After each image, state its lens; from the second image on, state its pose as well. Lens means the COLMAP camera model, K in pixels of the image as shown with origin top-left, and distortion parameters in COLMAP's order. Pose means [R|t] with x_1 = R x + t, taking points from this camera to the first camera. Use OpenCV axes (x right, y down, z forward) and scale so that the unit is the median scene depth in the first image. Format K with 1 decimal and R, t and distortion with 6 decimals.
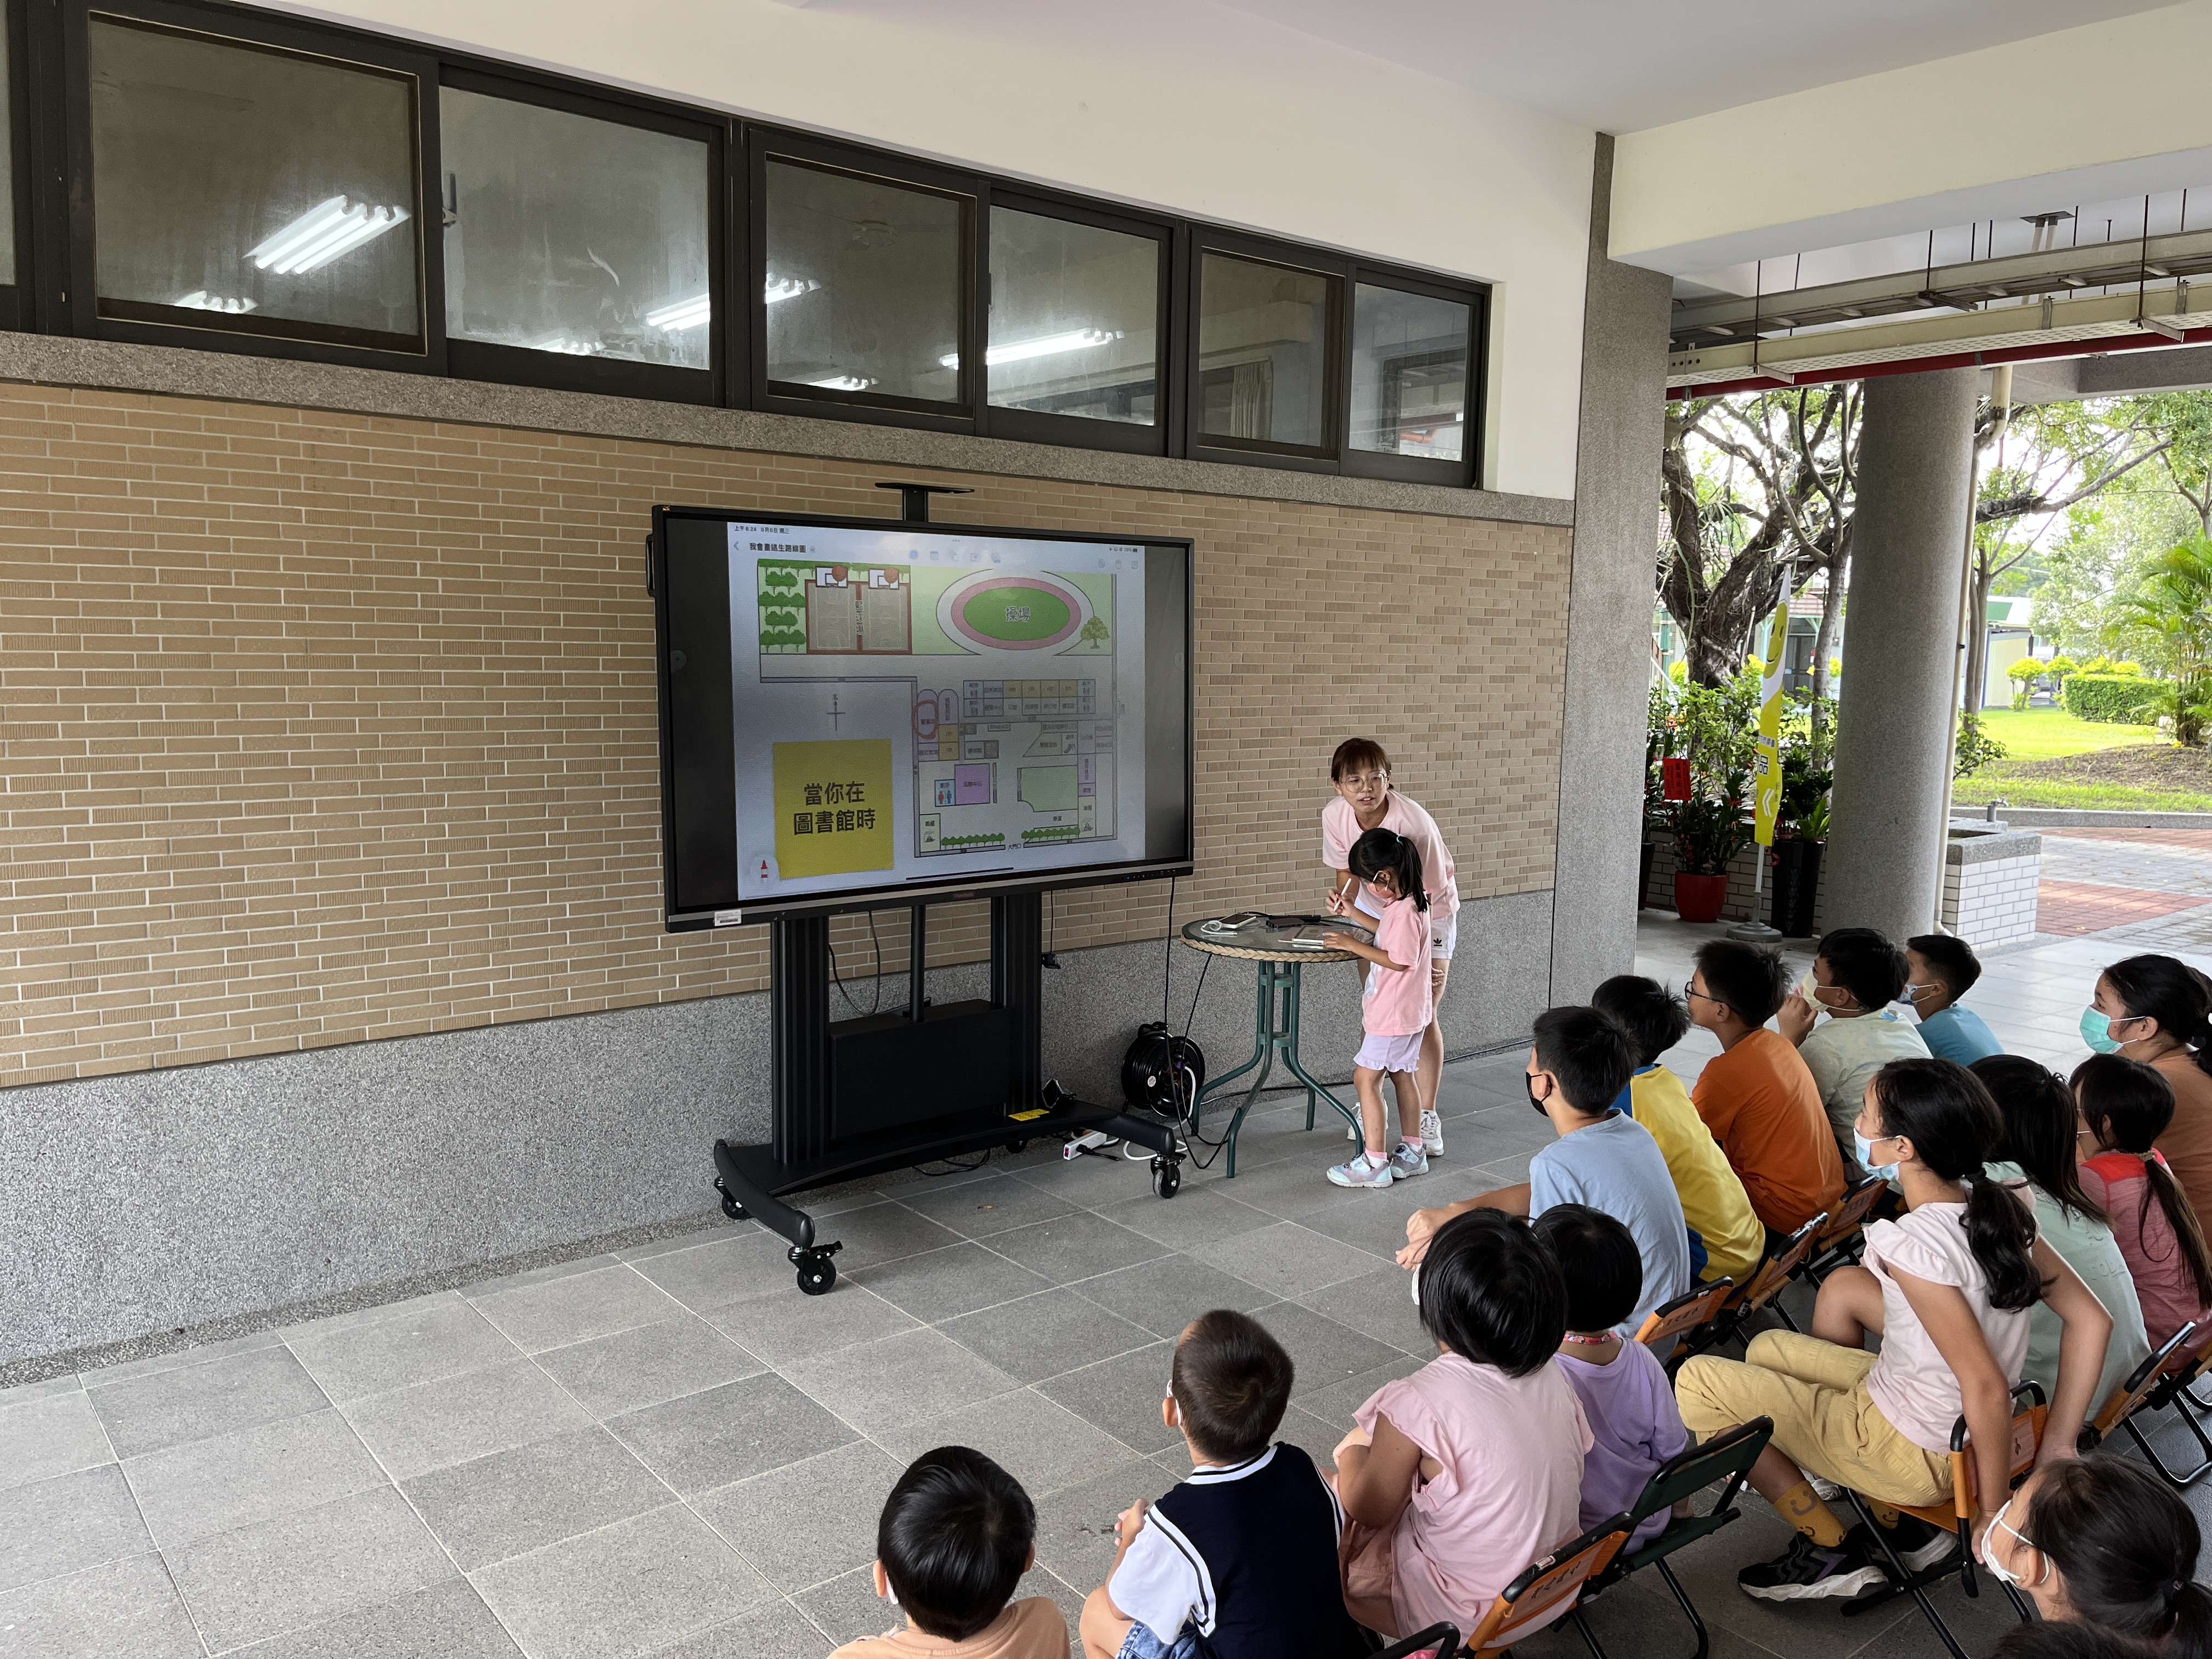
lens RADIAL K [[1673.8, 0, 1121.4], [0, 1673.8, 833.3], [0, 0, 1]] dist [0.065528, -0.085154]
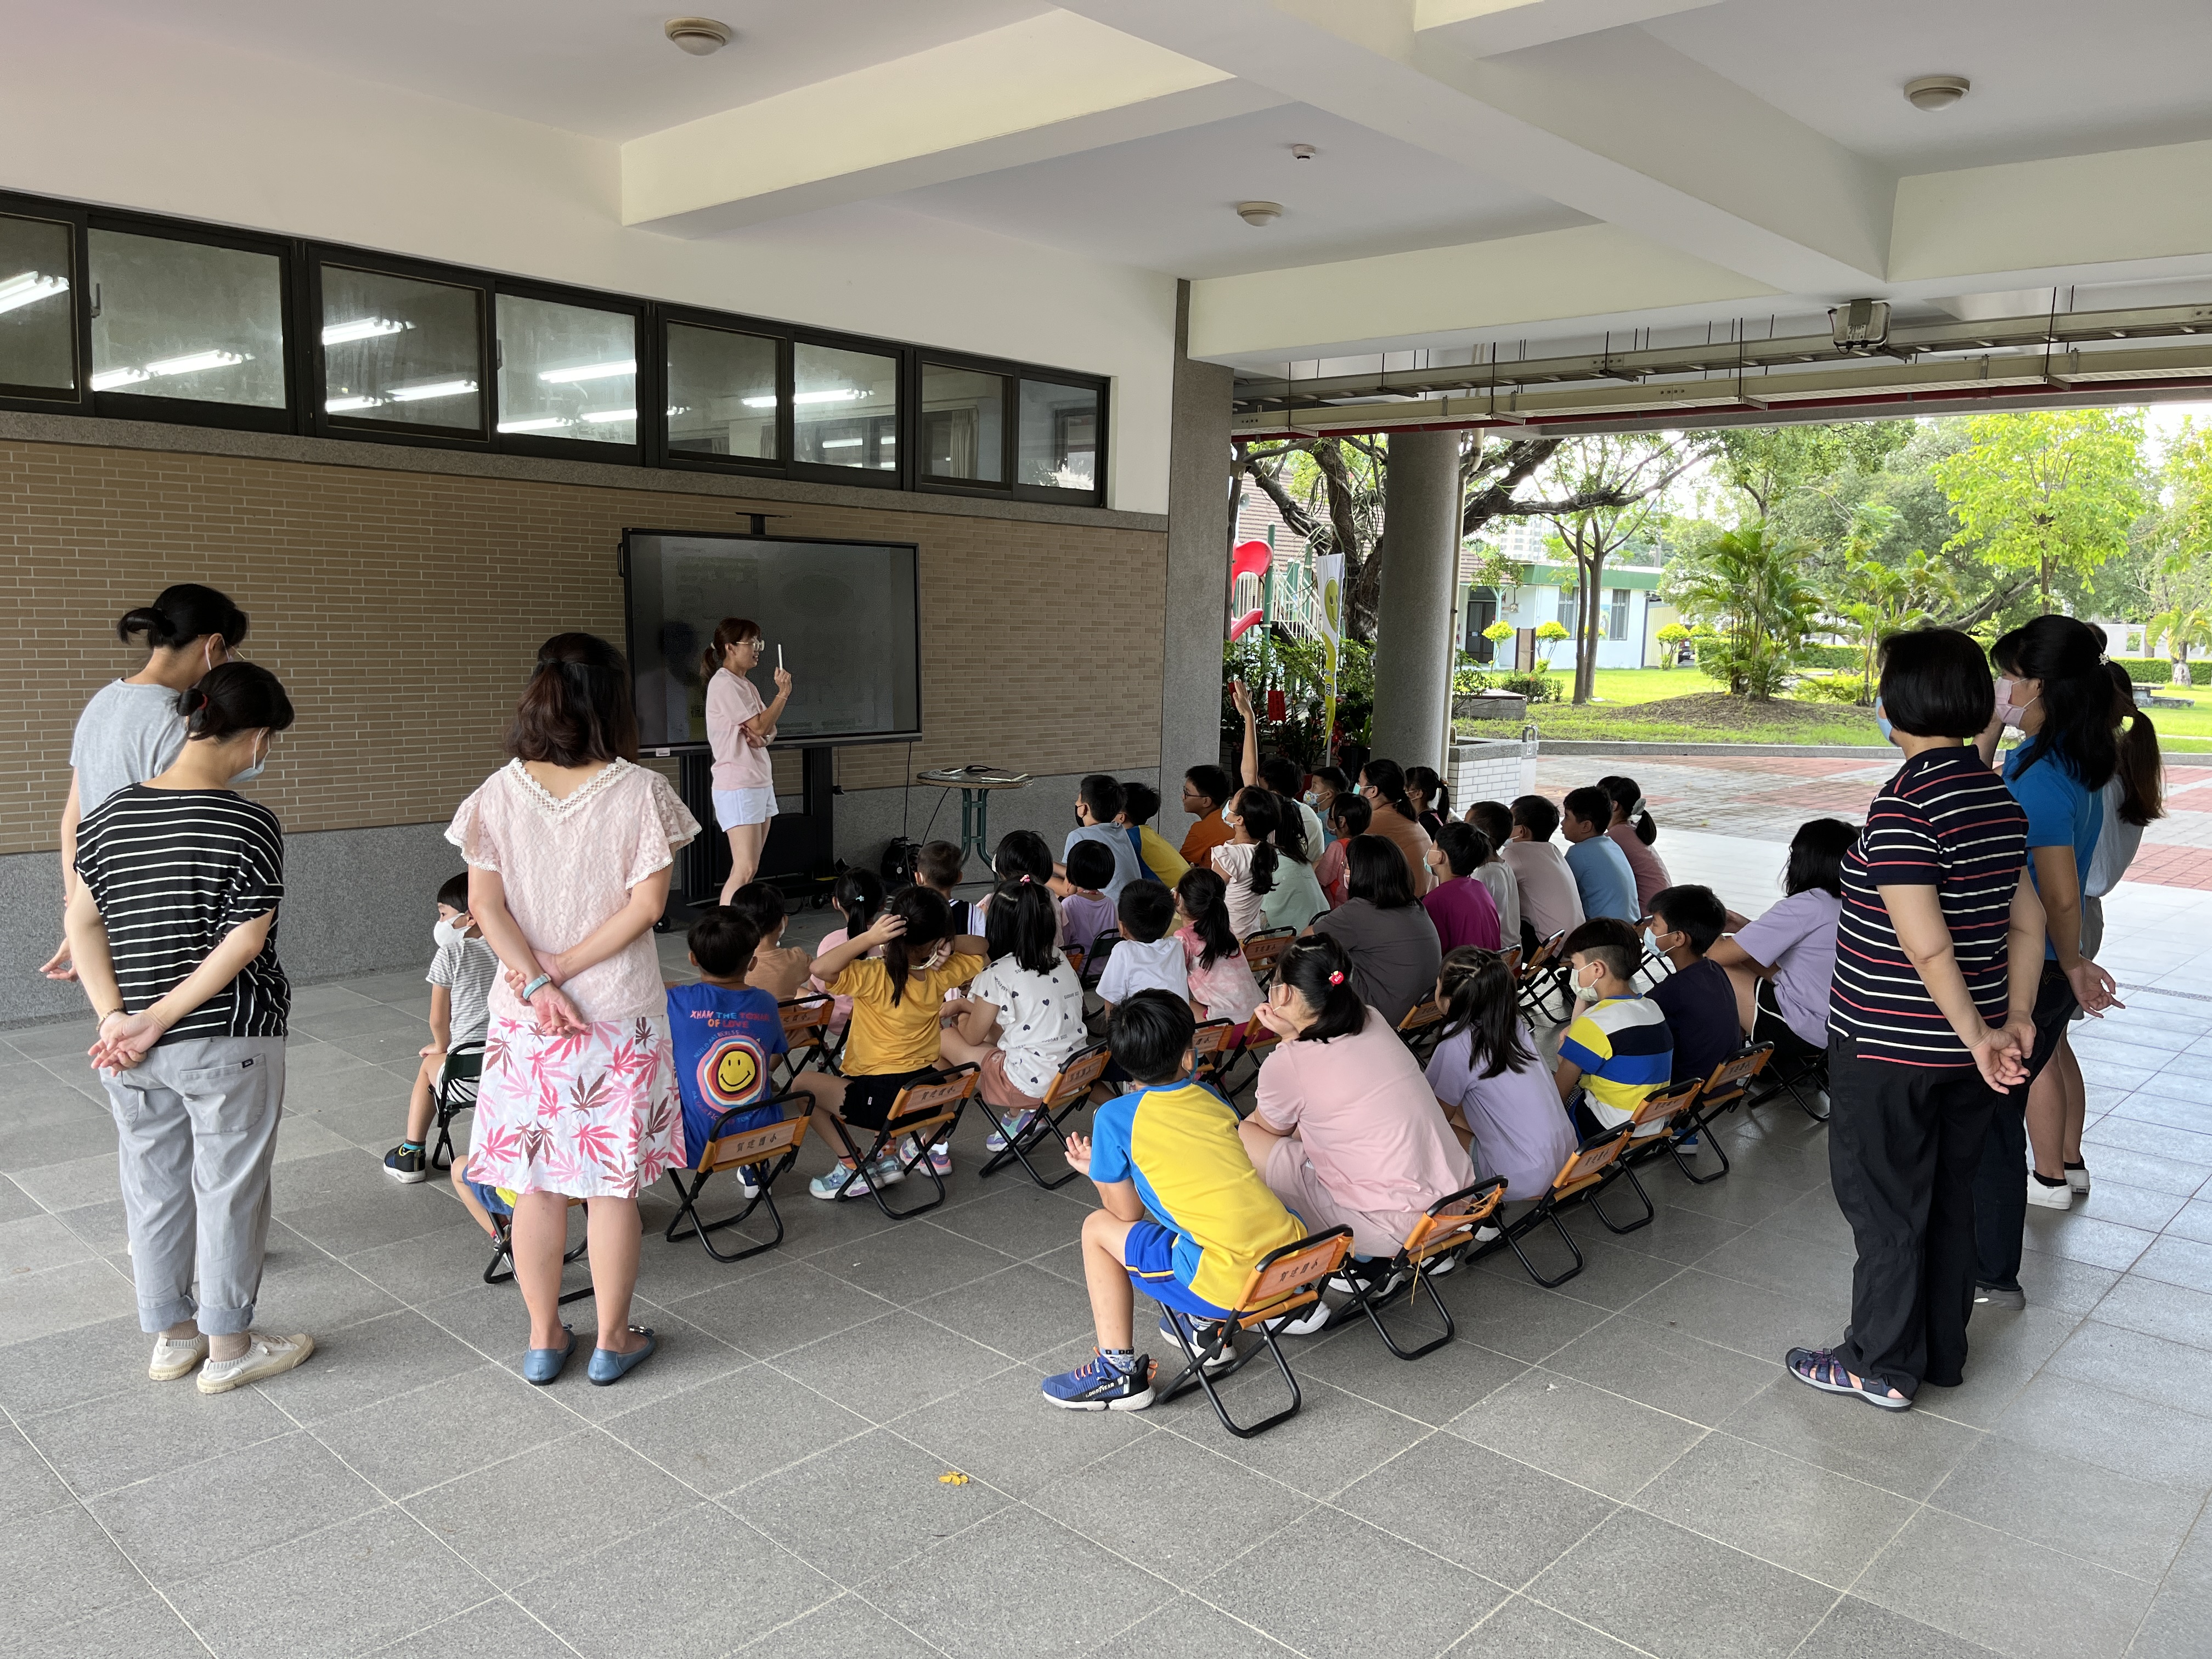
lens RADIAL K [[1673.8, 0, 1103.7], [0, 1673.8, 847.5], [0, 0, 1]] dist [0.065528, -0.085154]
pose [[0.990481, -0.011274, 0.137186, -0.009559], [0.006907, 0.999455, 0.032271, 0.089777], [-0.137475, -0.031016, 0.990019, -0.814693]]
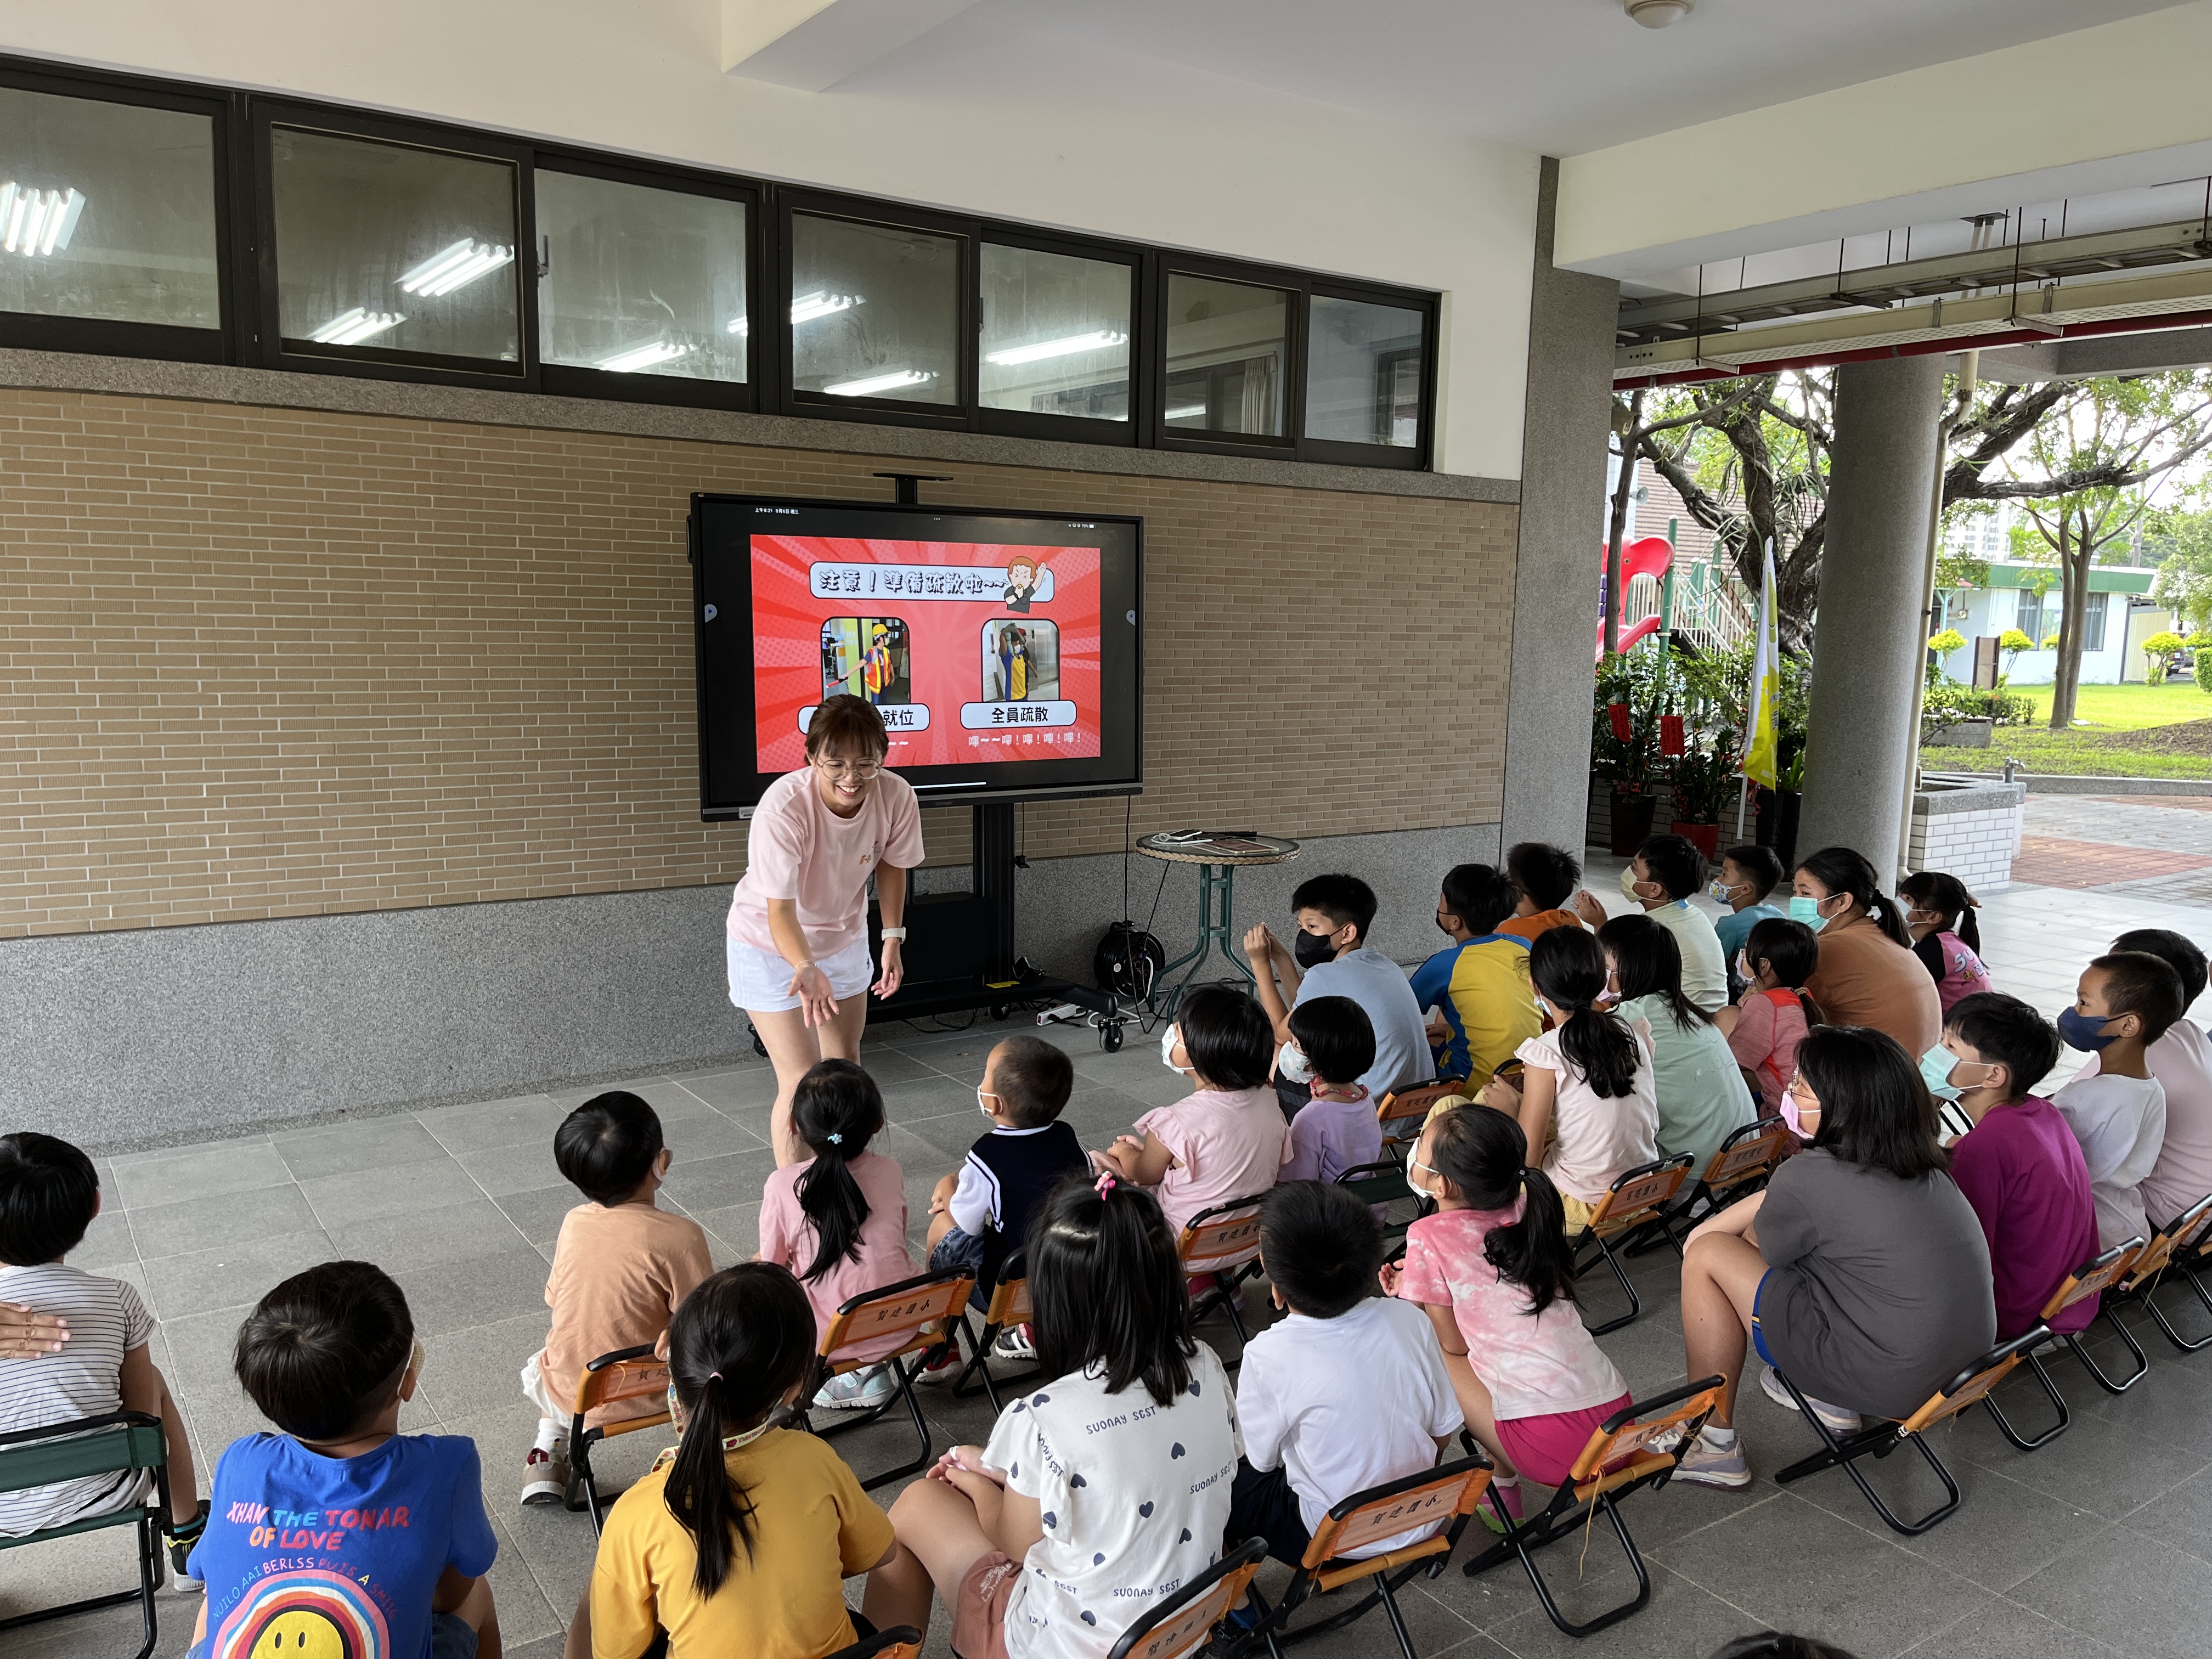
lens RADIAL K [[1673.8, 0, 1124.9], [0, 1673.8, 839.9], [0, 0, 1]] dist [0.065528, -0.085154]
pose [[0.997102, 0.012947, -0.074964, 0.138238], [-0.011434, 0.999723, 0.020583, 0.037884], [0.075209, -0.019666, 0.996974, -0.244824]]
